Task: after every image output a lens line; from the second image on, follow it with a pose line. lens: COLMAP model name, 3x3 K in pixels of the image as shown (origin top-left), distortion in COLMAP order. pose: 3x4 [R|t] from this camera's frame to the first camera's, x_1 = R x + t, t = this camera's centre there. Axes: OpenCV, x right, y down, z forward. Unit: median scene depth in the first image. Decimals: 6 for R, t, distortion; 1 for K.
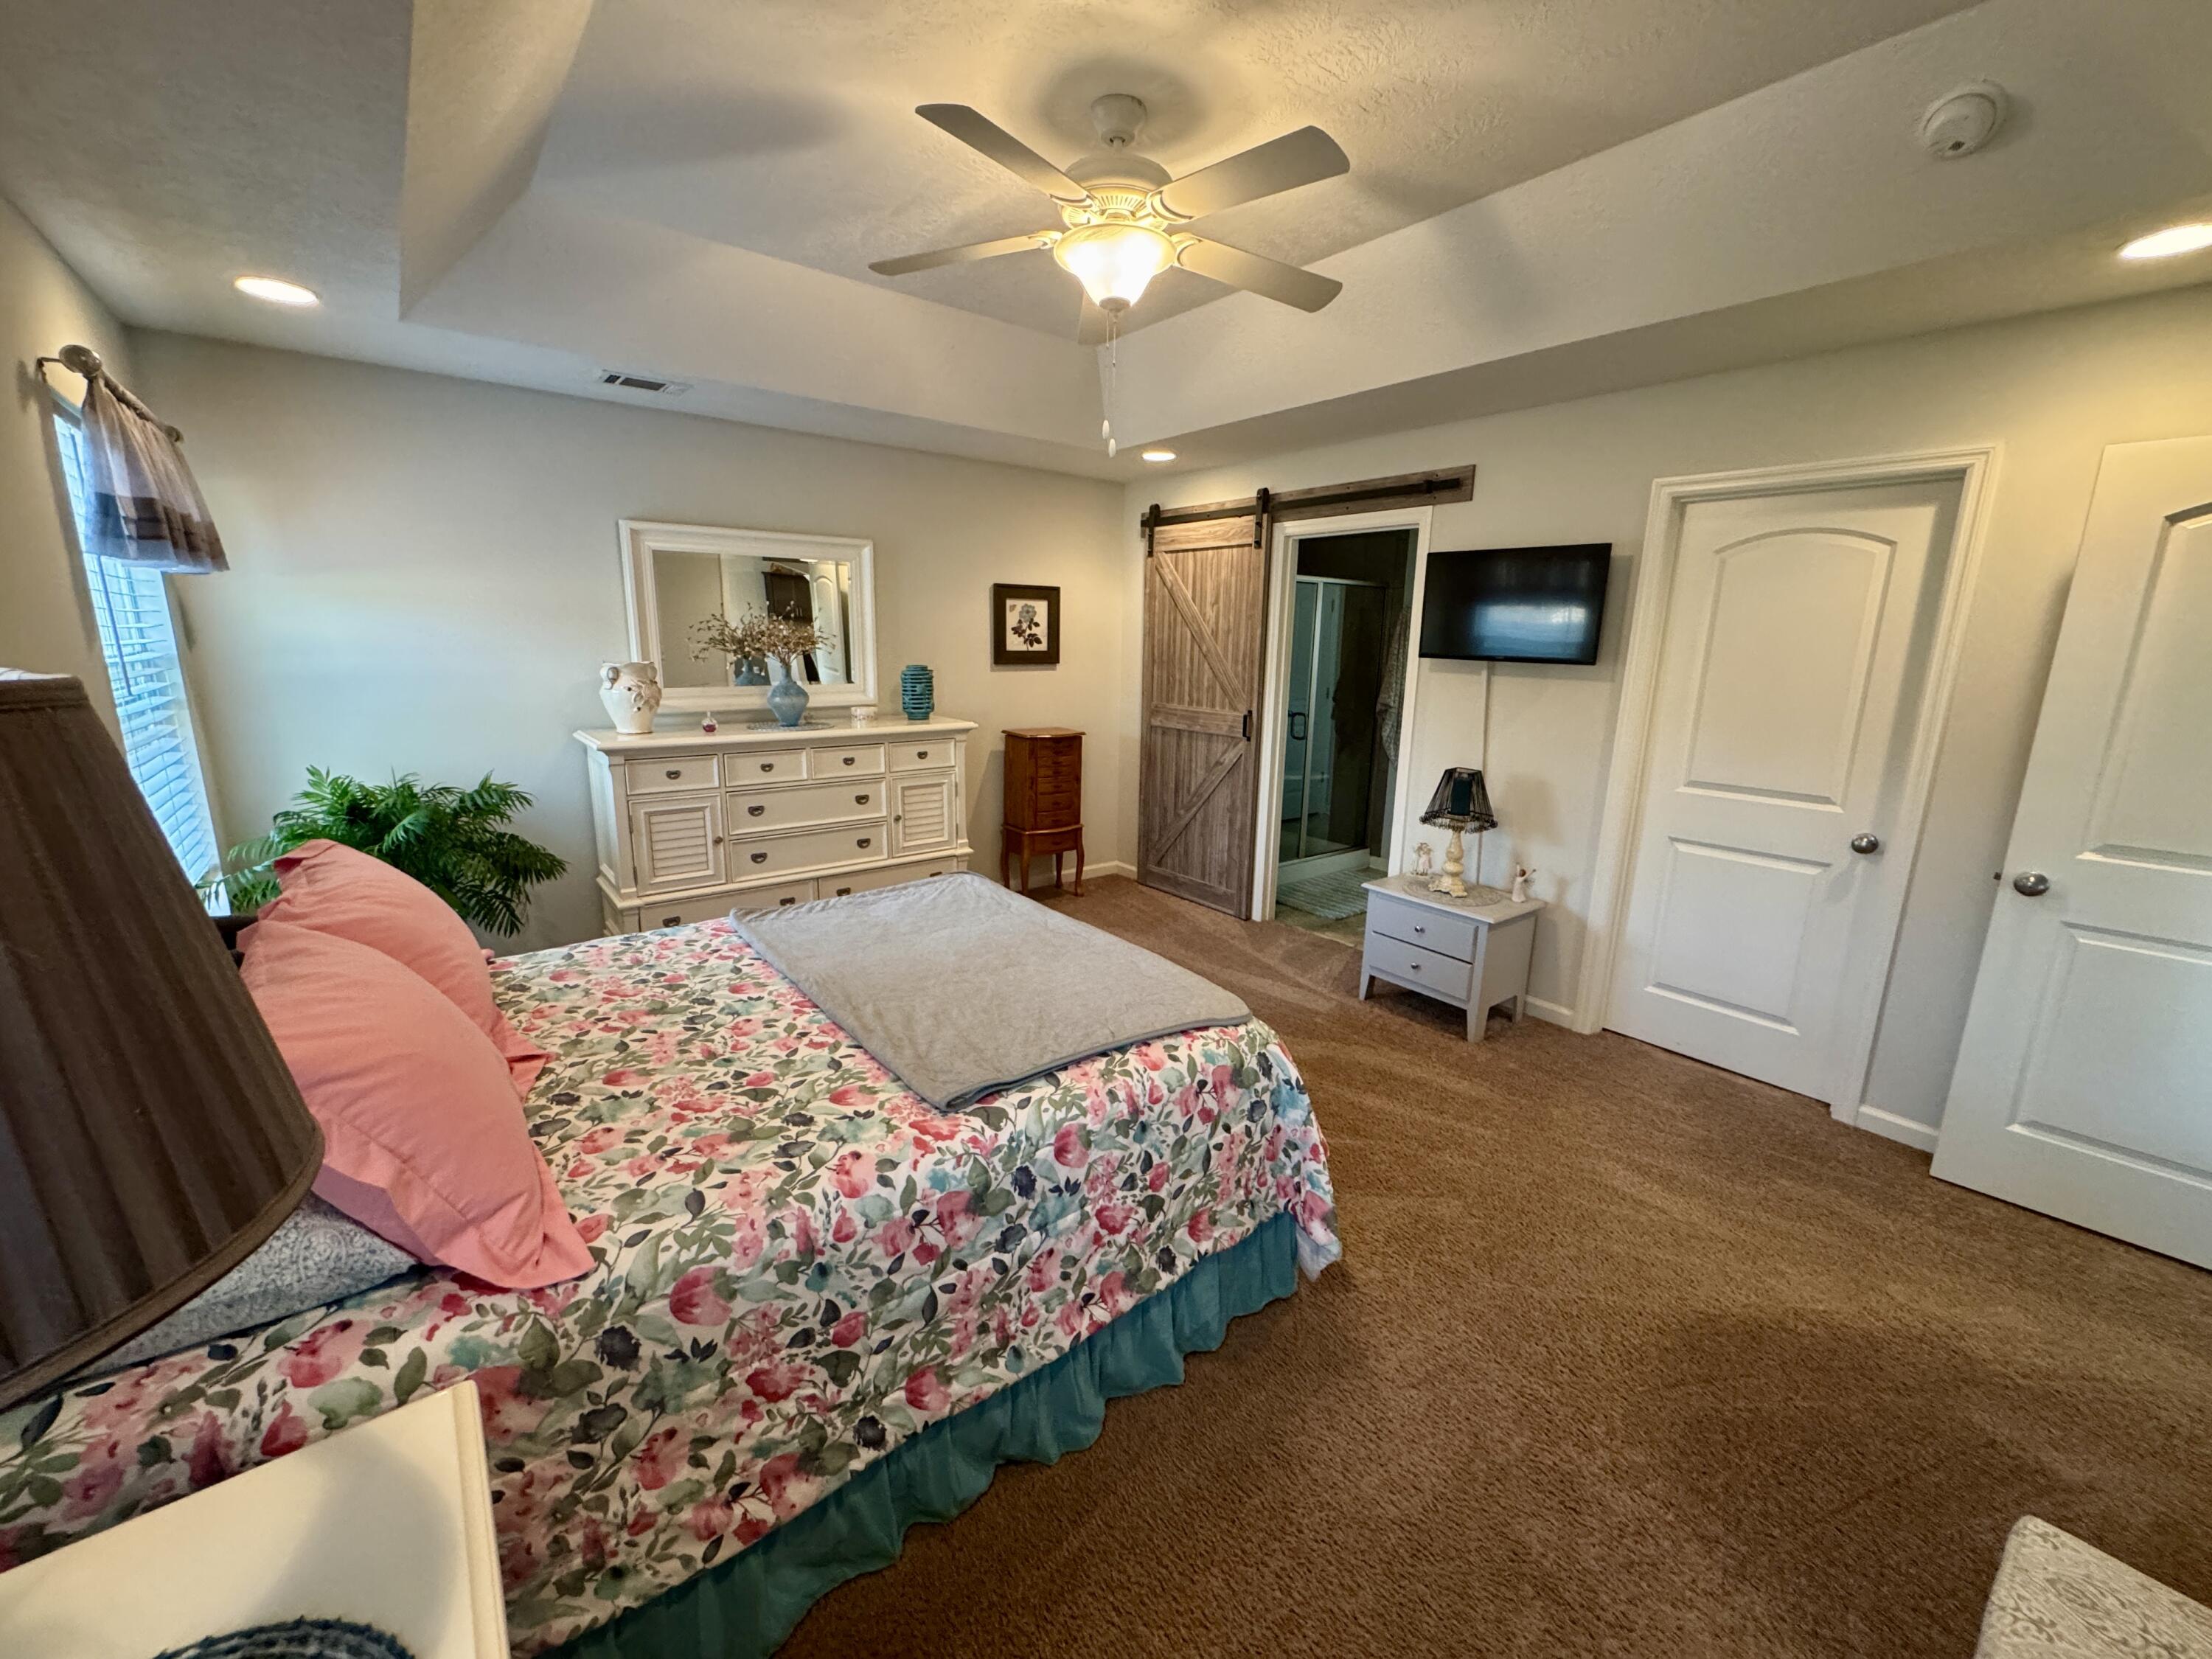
lens RADIAL K [[881.4, 0, 1102.0], [0, 881.4, 826.9], [0, 0, 1]] dist [-0.003241, 0.001006]
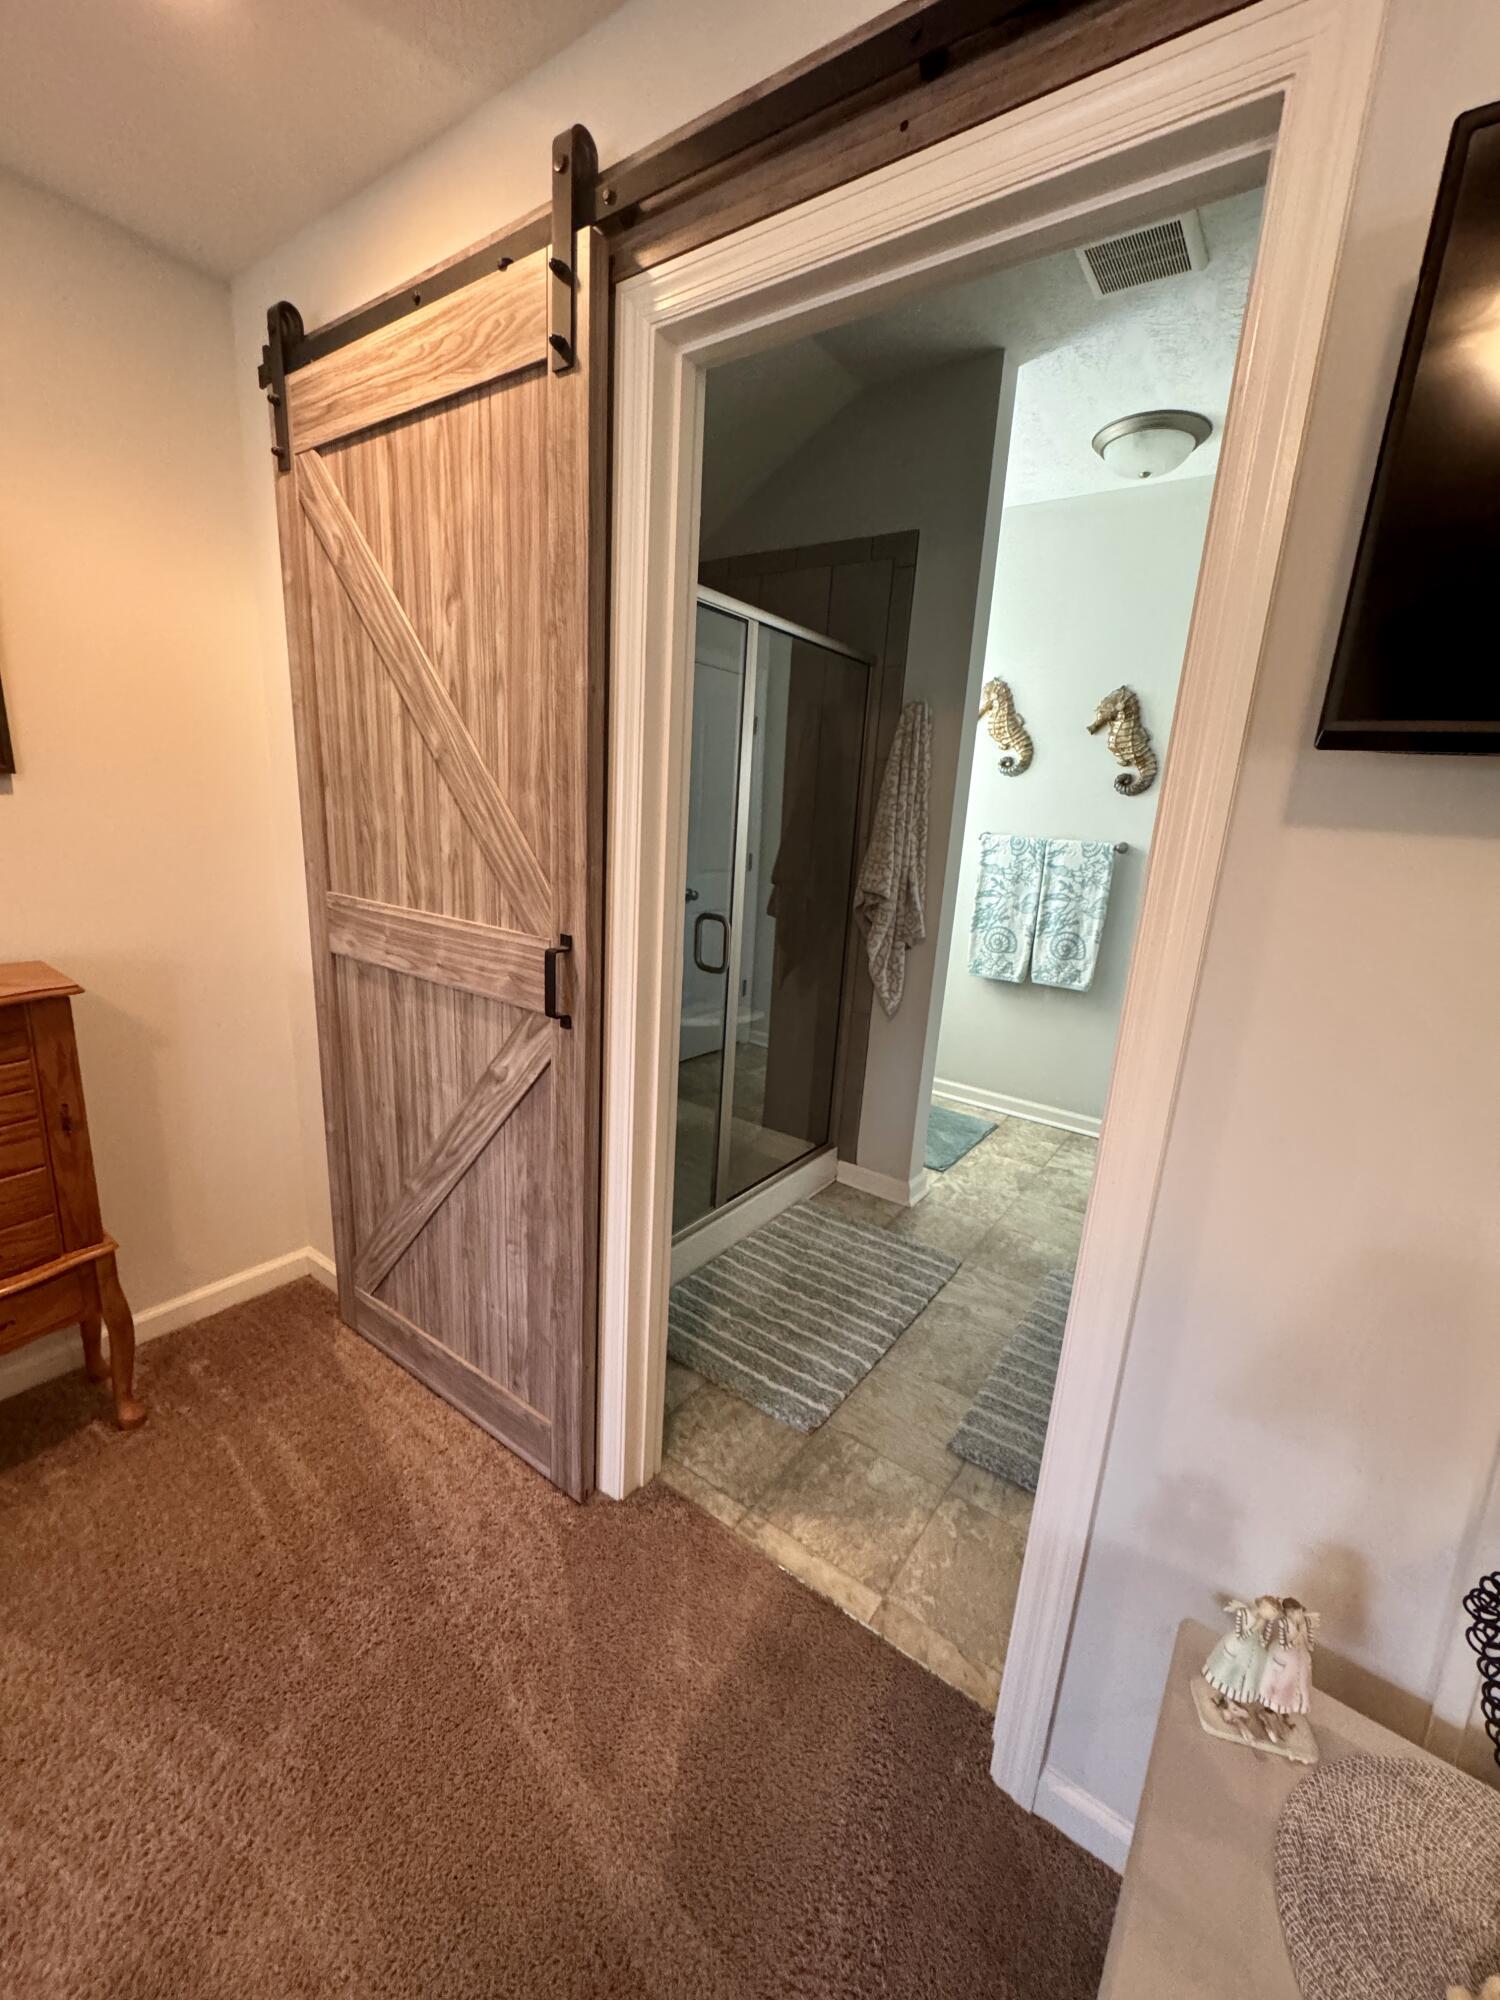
lens RADIAL K [[796.9, 0, 747.4], [0, 796.9, 999.2], [0, 0, 1]] dist [-0.003241, 0.001006]
pose [[0.963118, -0.026891, 0.267733, 0.146609], [0.017597, 0.999158, 0.037051, -0.112963], [-0.268504, -0.030973, 0.962780, 0.672487]]
